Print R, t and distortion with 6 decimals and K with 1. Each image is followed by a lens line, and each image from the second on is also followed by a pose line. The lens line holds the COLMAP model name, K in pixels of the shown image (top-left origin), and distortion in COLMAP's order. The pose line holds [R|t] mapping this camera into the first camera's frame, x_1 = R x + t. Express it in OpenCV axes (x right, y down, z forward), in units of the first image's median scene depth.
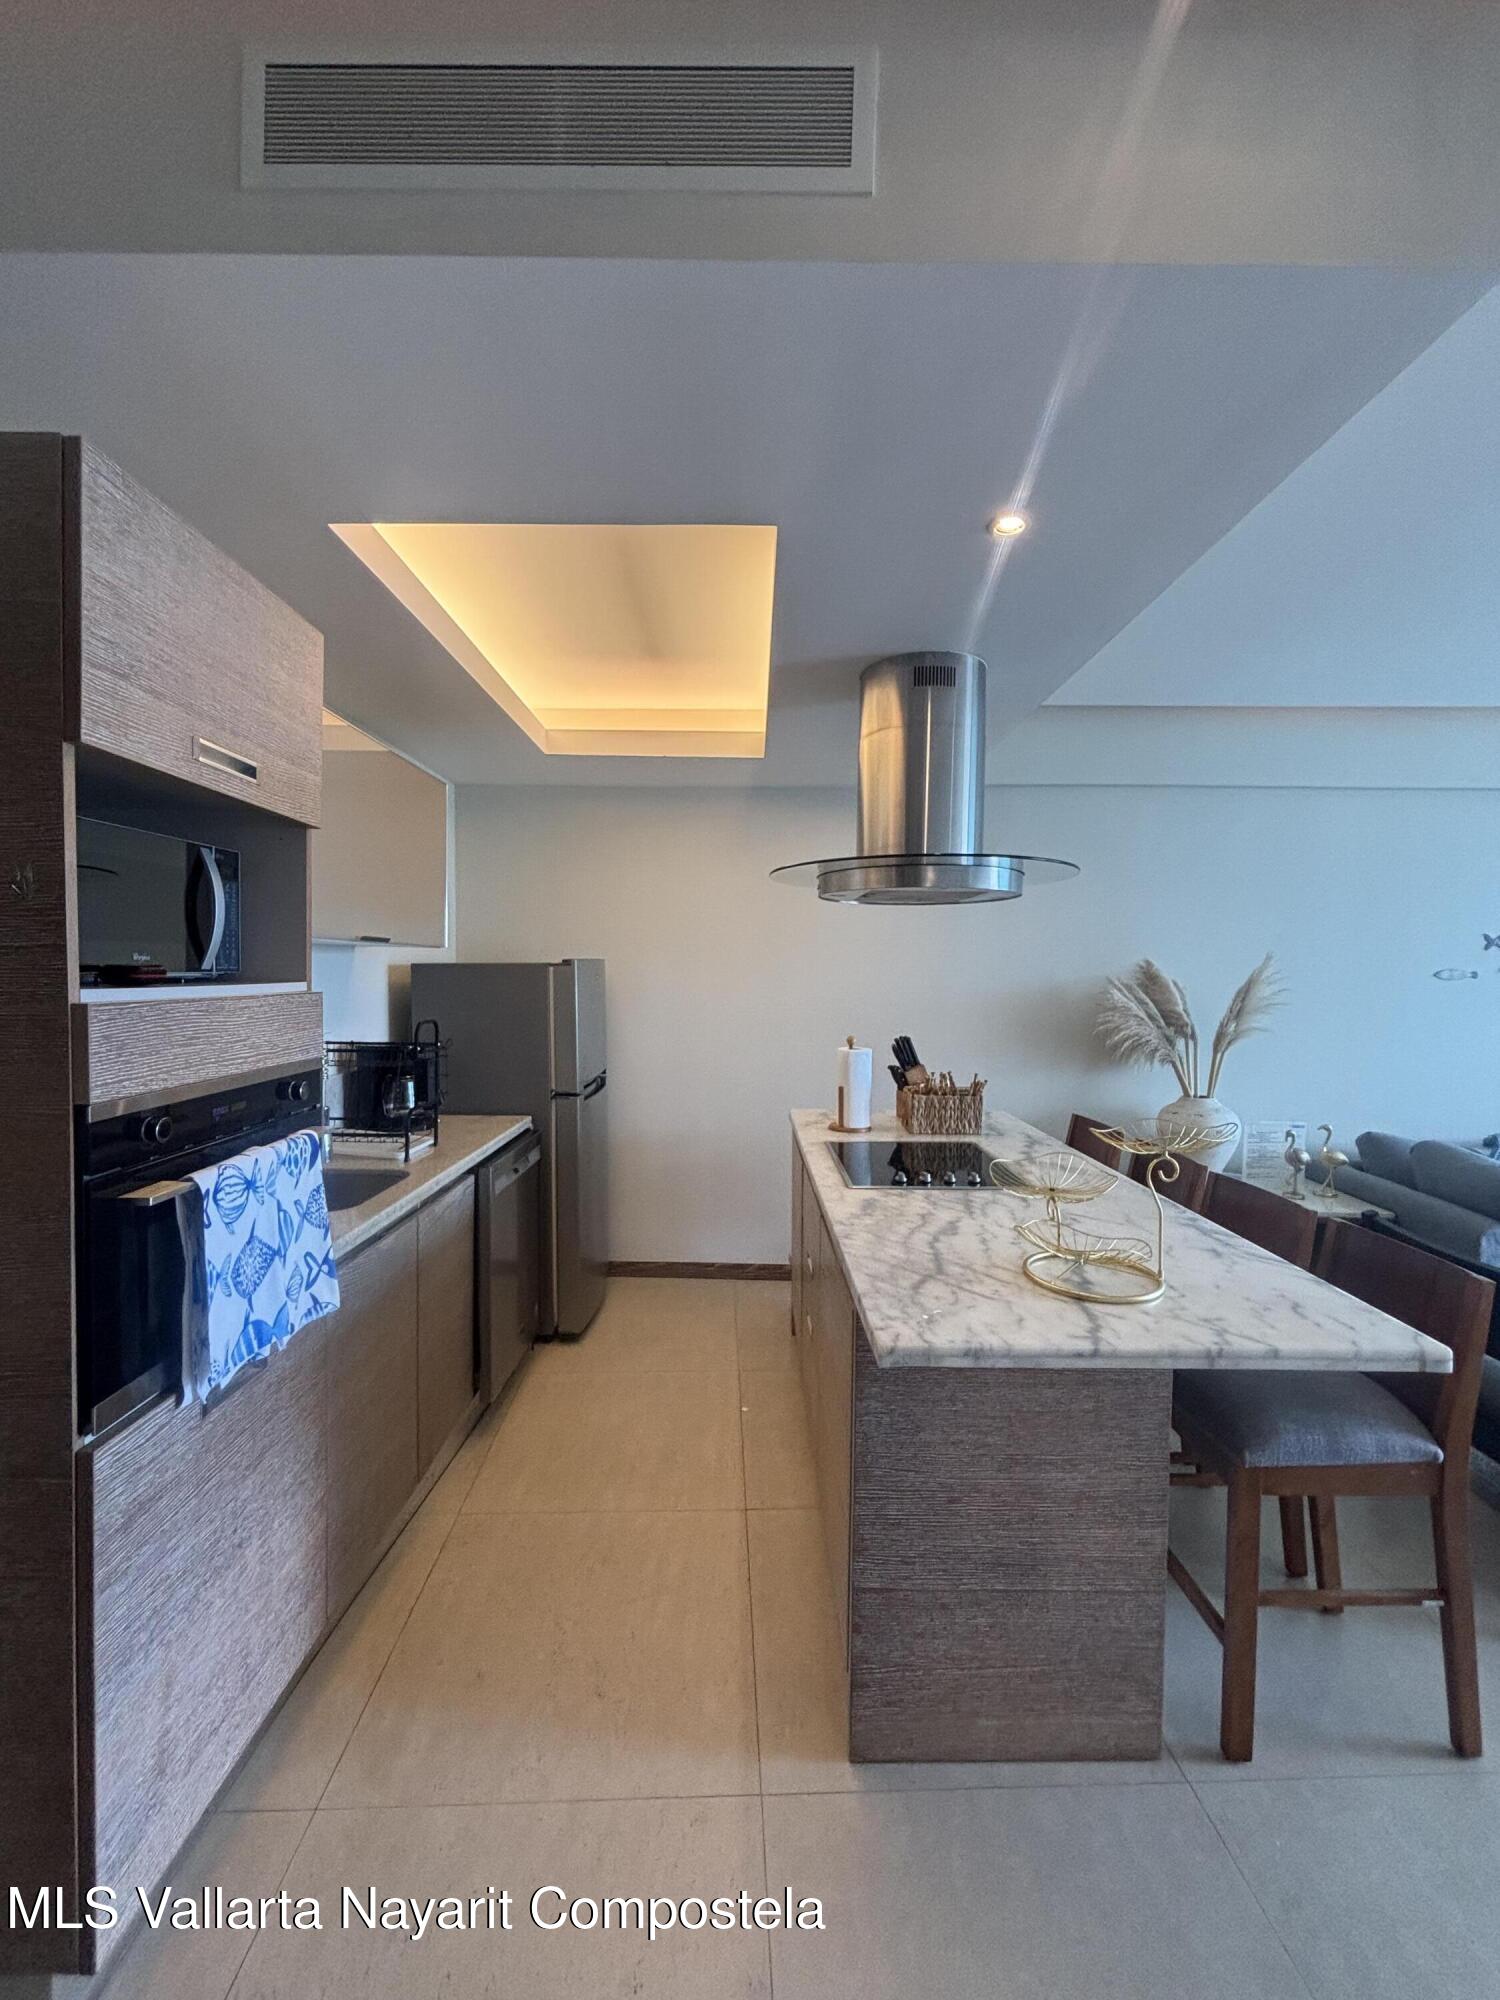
lens RADIAL K [[793.1, 0, 750.0], [0, 793.1, 1000.0], [0, 0, 1]] dist [0.000909, 0.000067]
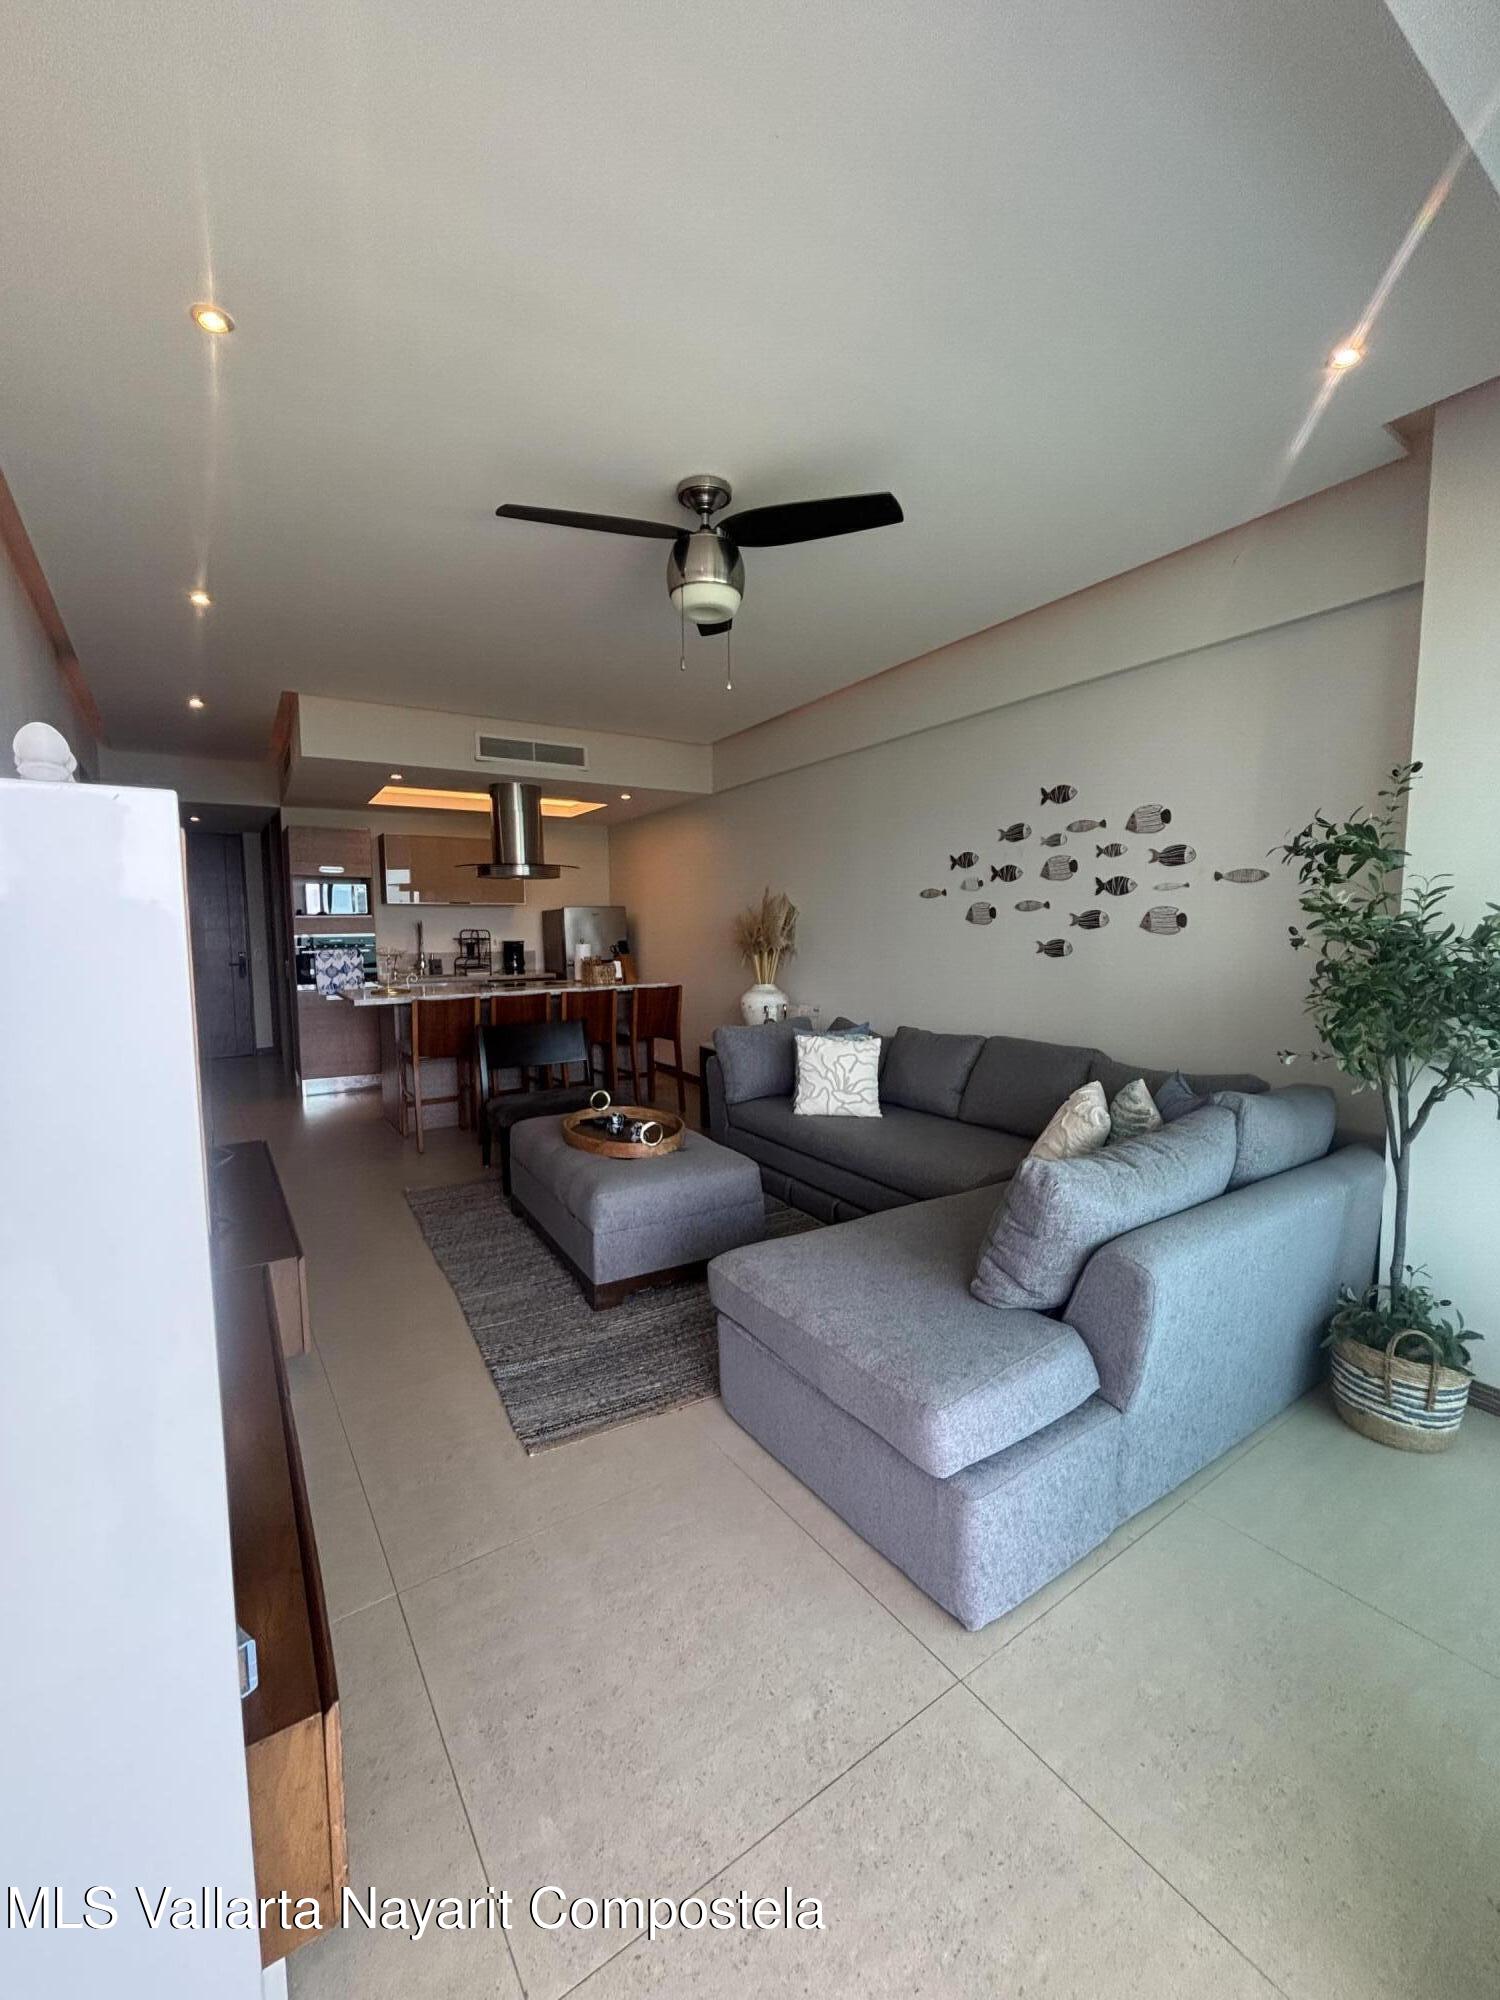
lens RADIAL K [[793.1, 0, 750.0], [0, 793.1, 1000.0], [0, 0, 1]] dist [0.000909, 0.000067]
pose [[0.566627, 0.073260, -0.820711, 4.486278], [-0.027344, 0.997163, 0.070132, 0.085622], [0.823521, -0.017297, 0.567023, 0.316051]]
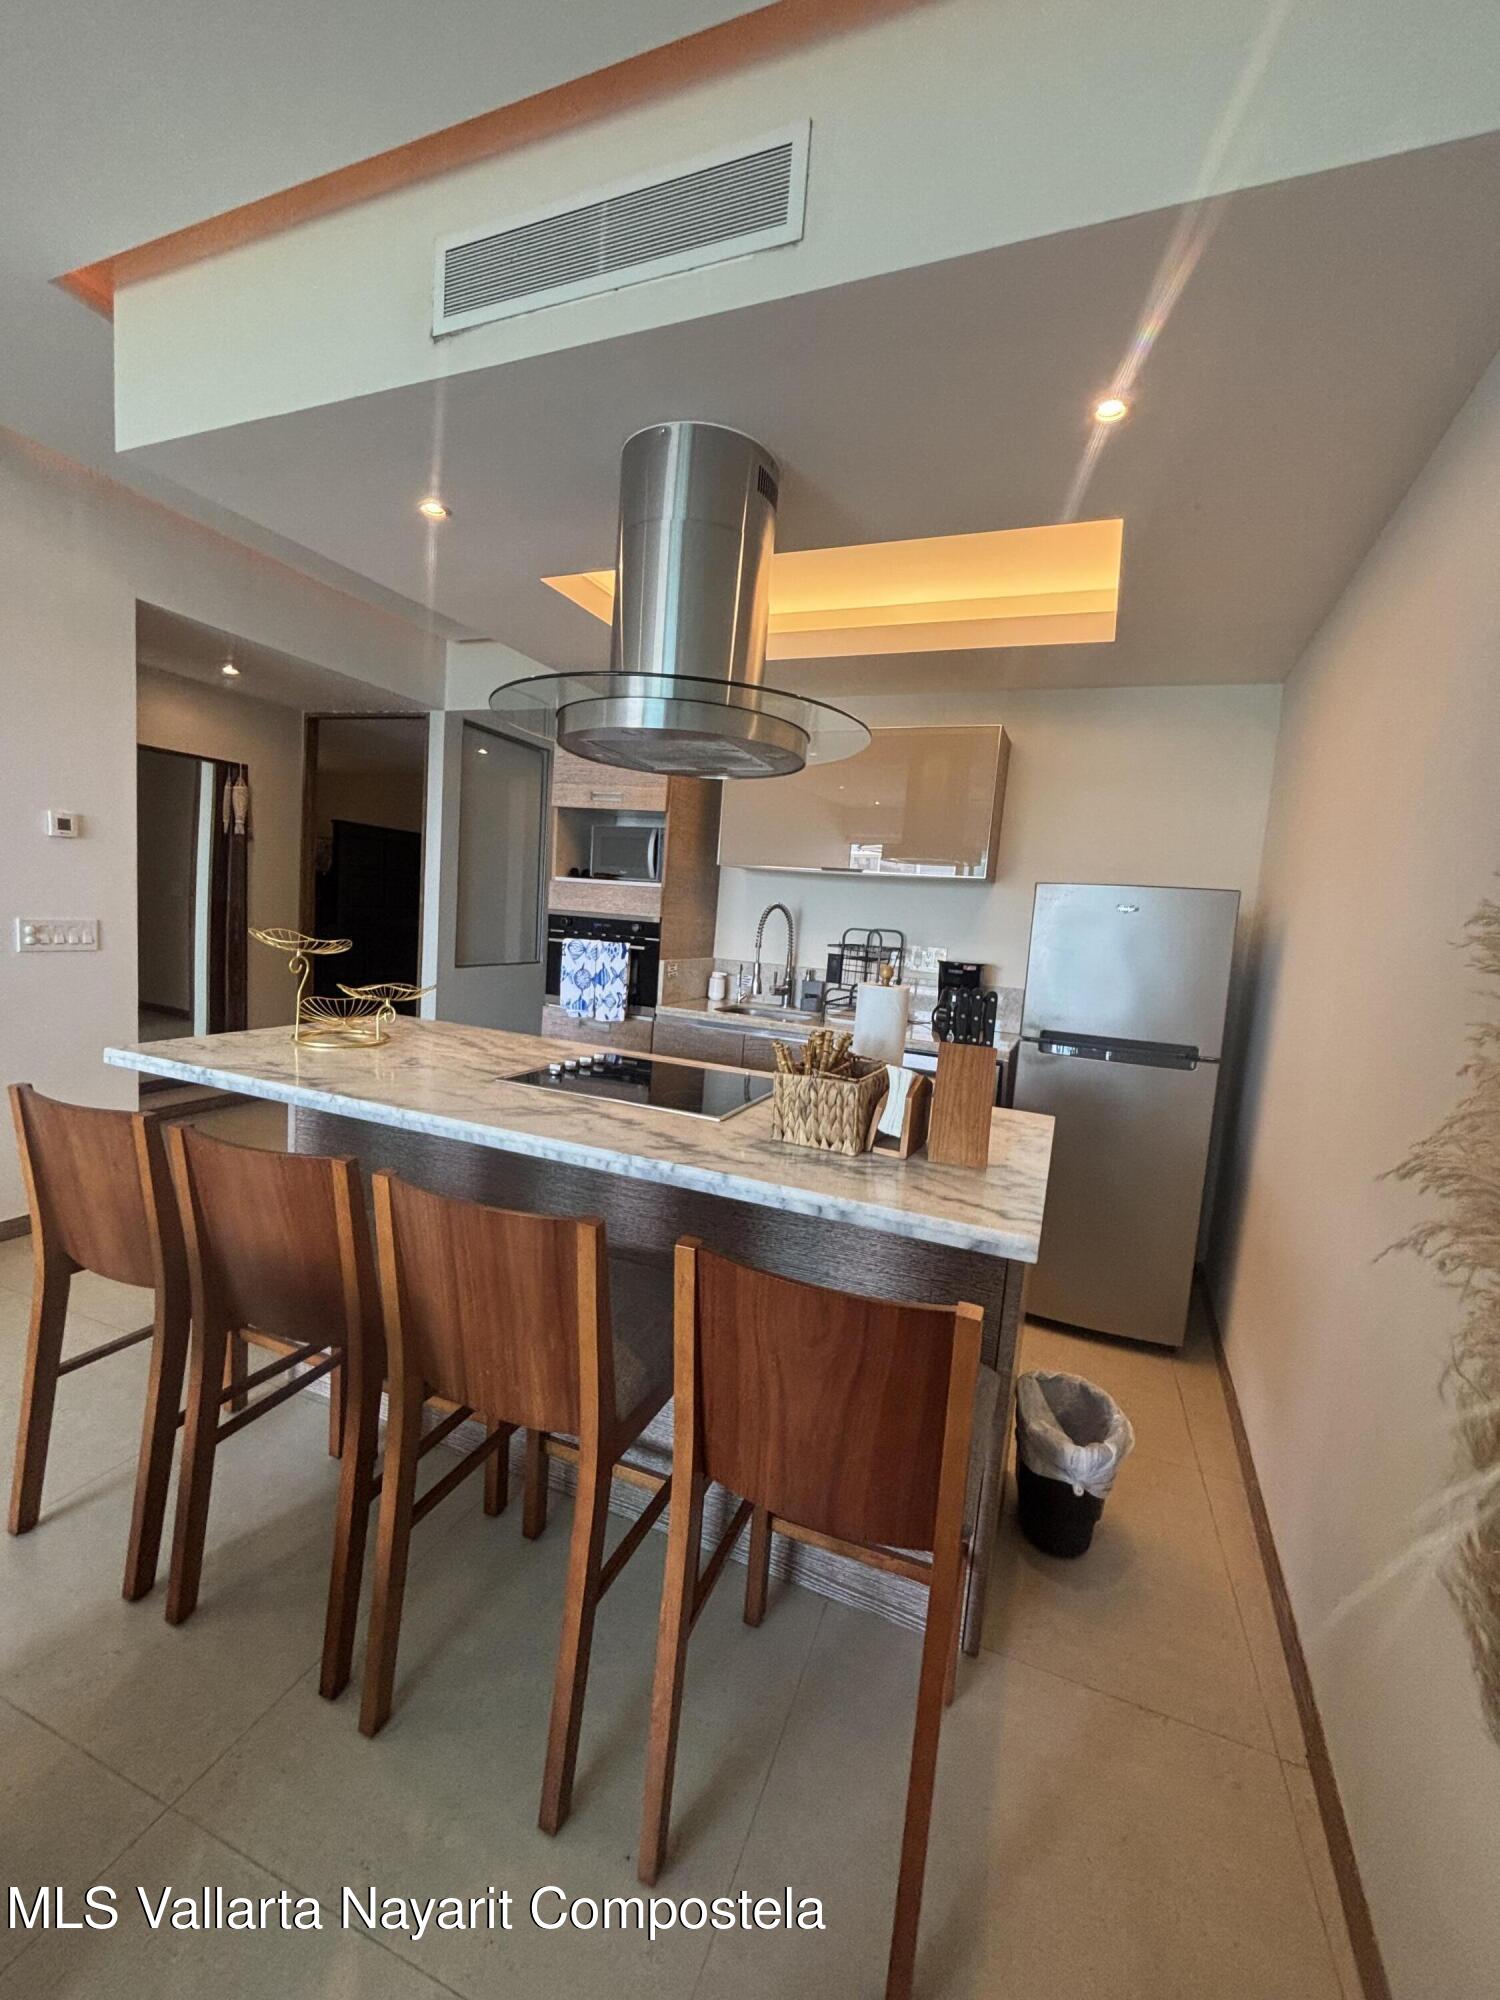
lens RADIAL K [[793.1, 0, 750.0], [0, 793.1, 1000.0], [0, 0, 1]] dist [0.000909, 0.000067]
pose [[-0.366500, 0.067926, -0.927935, 1.601714], [-0.102425, 0.988324, 0.112800, 0.030759], [0.924763, 0.136386, -0.355263, 2.329344]]
